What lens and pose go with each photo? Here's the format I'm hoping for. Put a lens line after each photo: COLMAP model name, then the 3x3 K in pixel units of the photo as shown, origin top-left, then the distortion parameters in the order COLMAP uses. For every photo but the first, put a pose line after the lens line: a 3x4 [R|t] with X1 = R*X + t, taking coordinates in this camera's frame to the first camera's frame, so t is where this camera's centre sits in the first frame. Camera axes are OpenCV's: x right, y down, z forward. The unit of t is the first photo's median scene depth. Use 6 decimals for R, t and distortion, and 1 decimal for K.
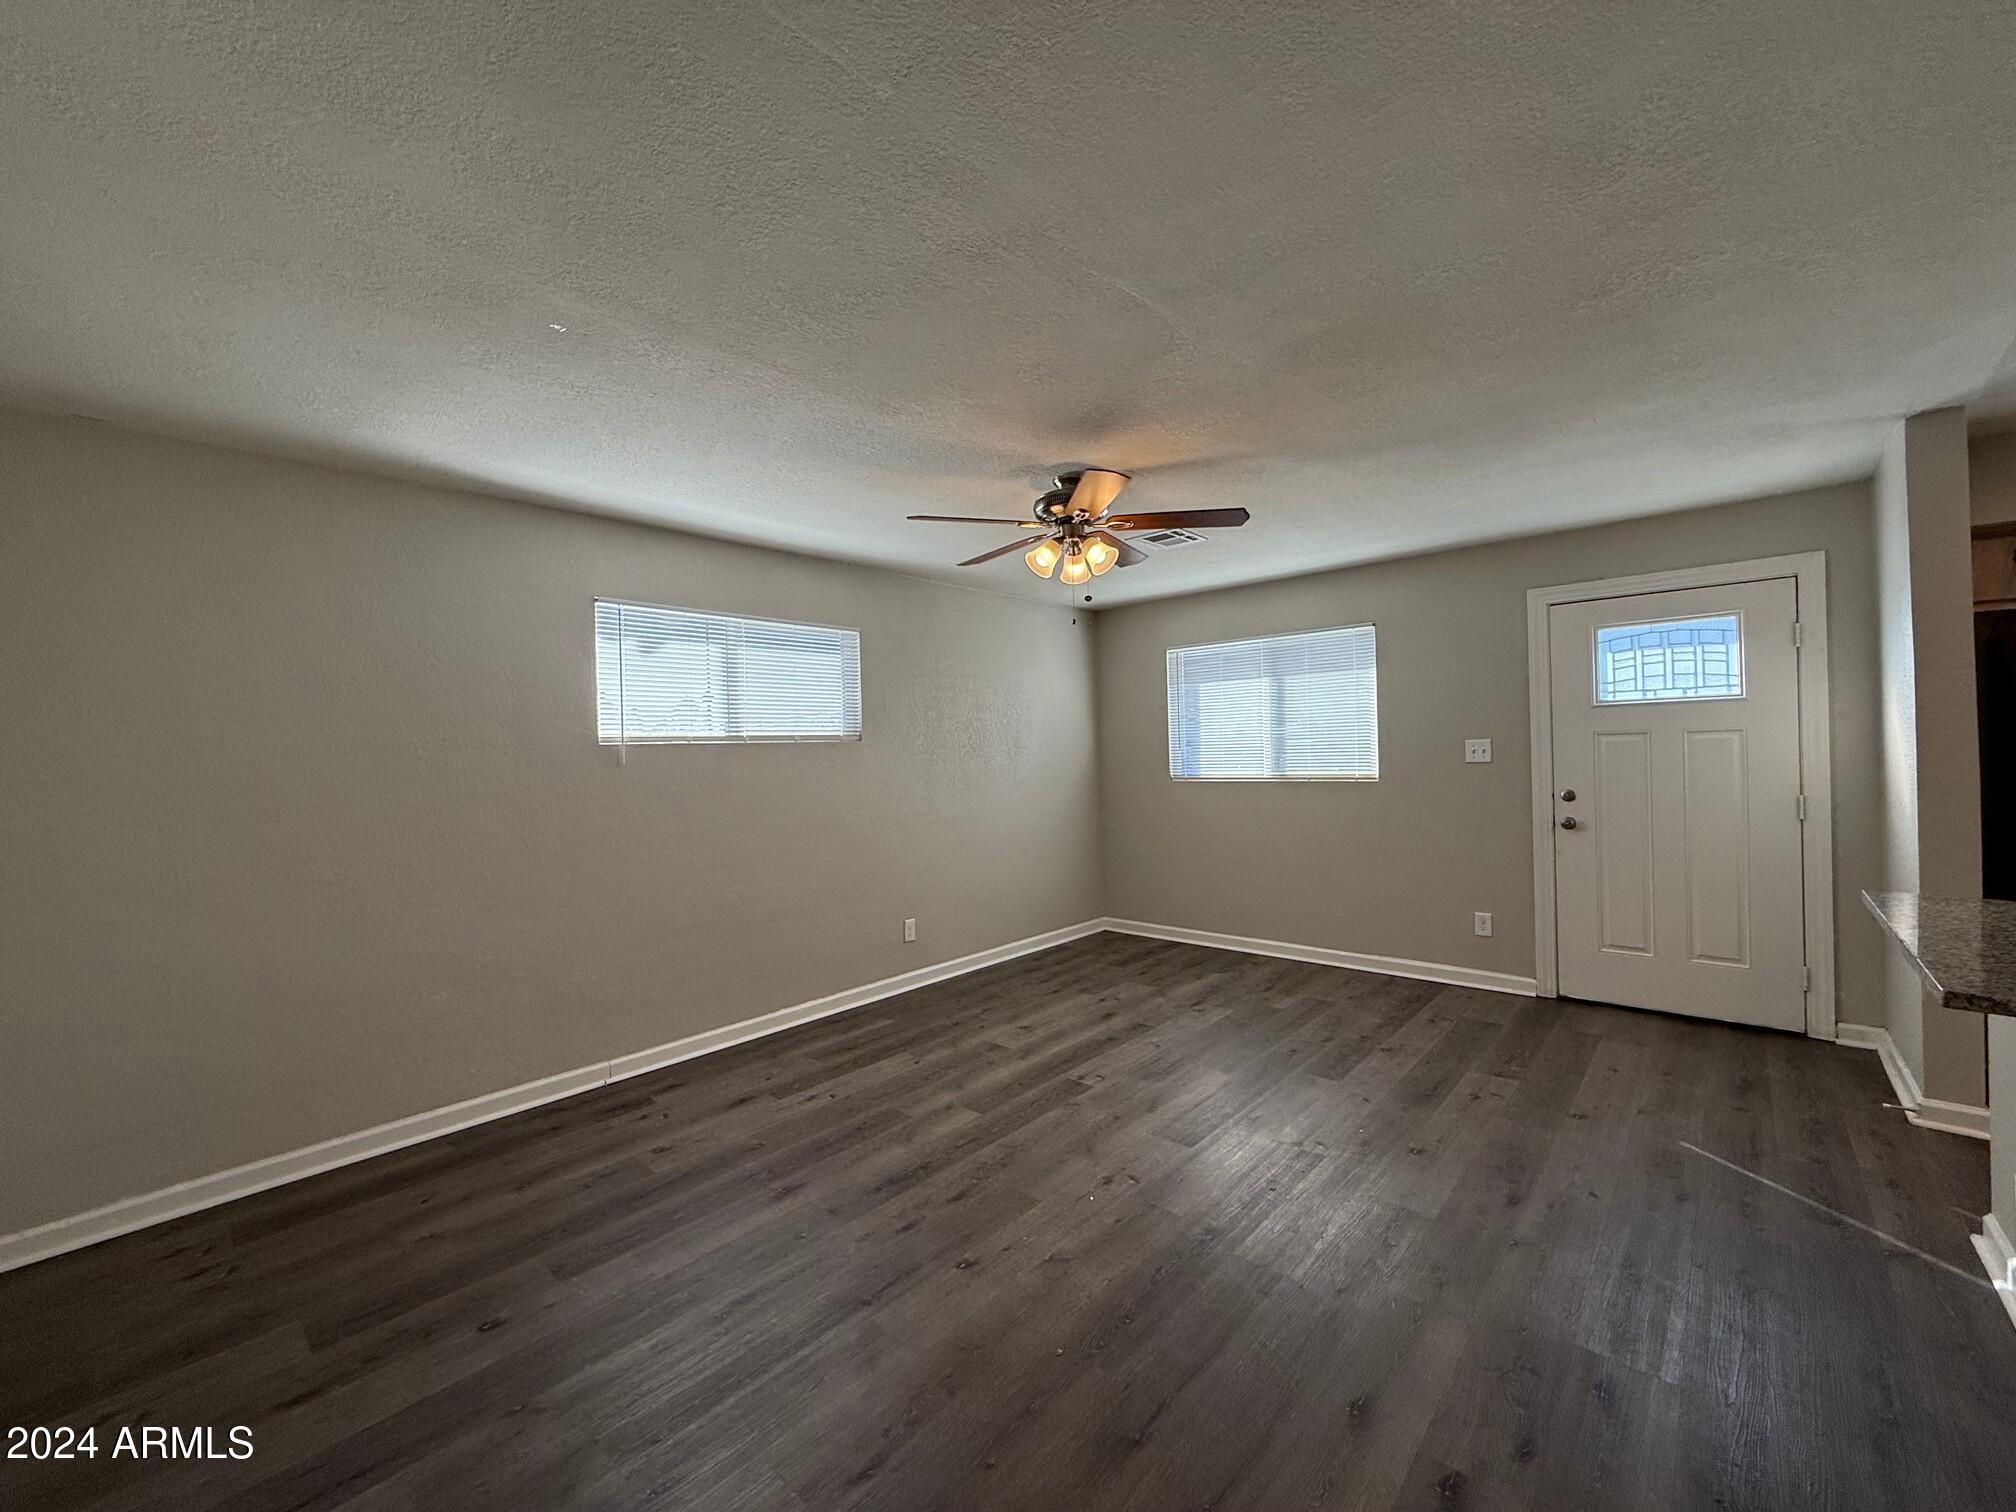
lens RADIAL K [[806.0, 0, 1002.3], [0, 806.0, 759.4], [0, 0, 1]] dist [0.002971, -0.000151]
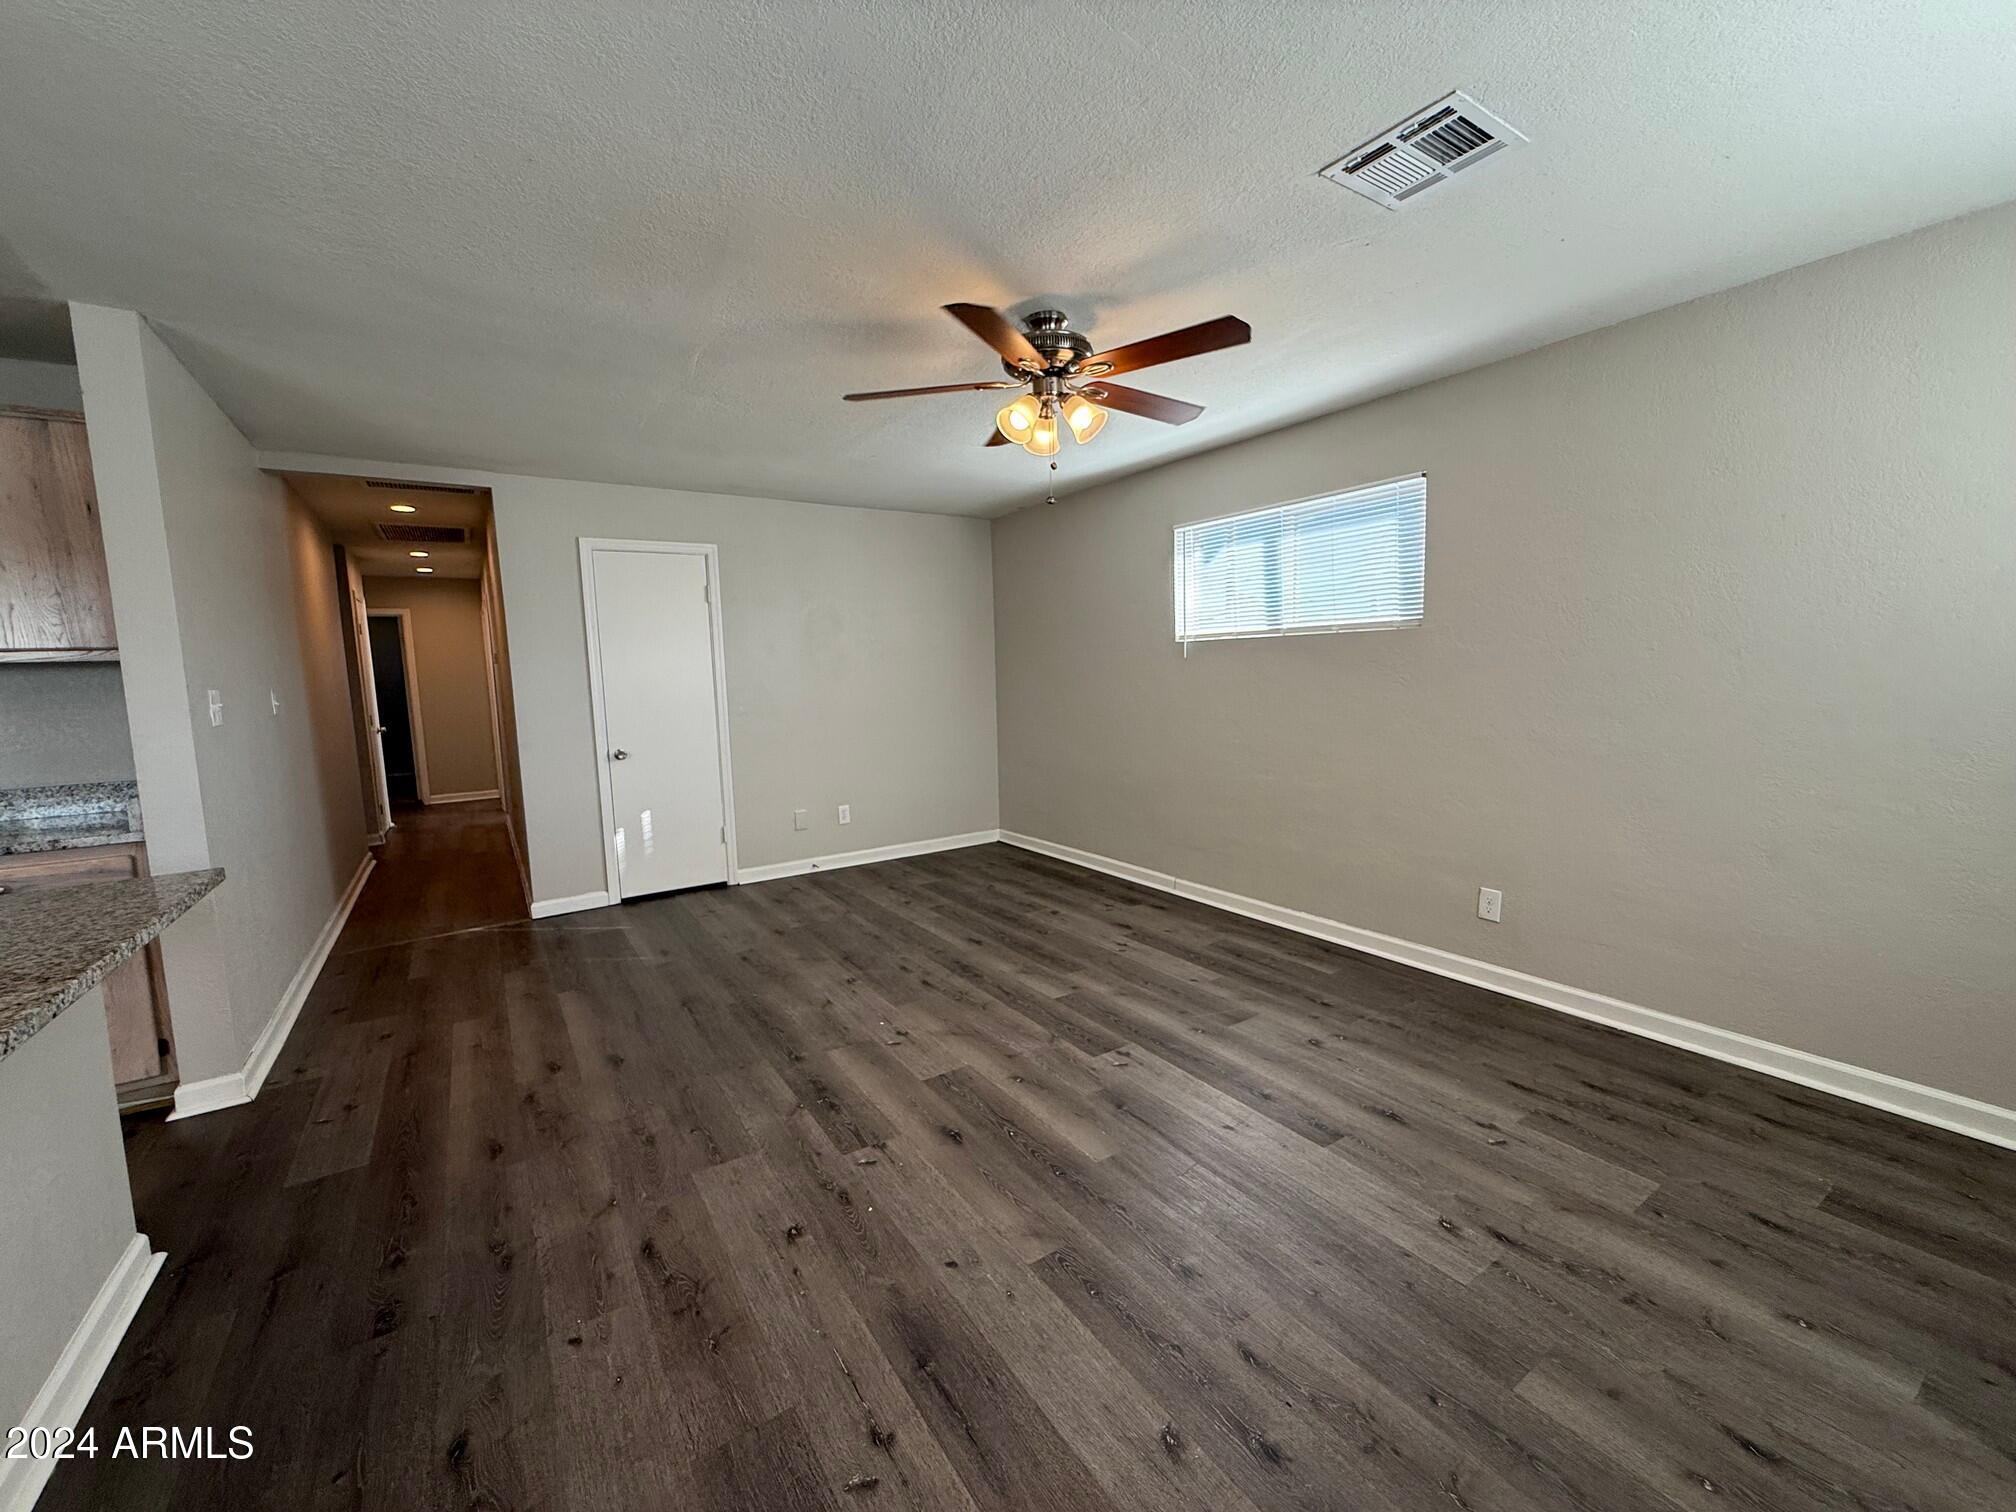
lens RADIAL K [[806.0, 0, 1002.3], [0, 806.0, 759.4], [0, 0, 1]] dist [0.002971, -0.000151]
pose [[-0.246267, 0.145078, -0.958282, 0.808063], [0.026941, 0.989376, 0.142861, -0.022760], [0.968828, 0.009365, -0.247559, 0.998112]]
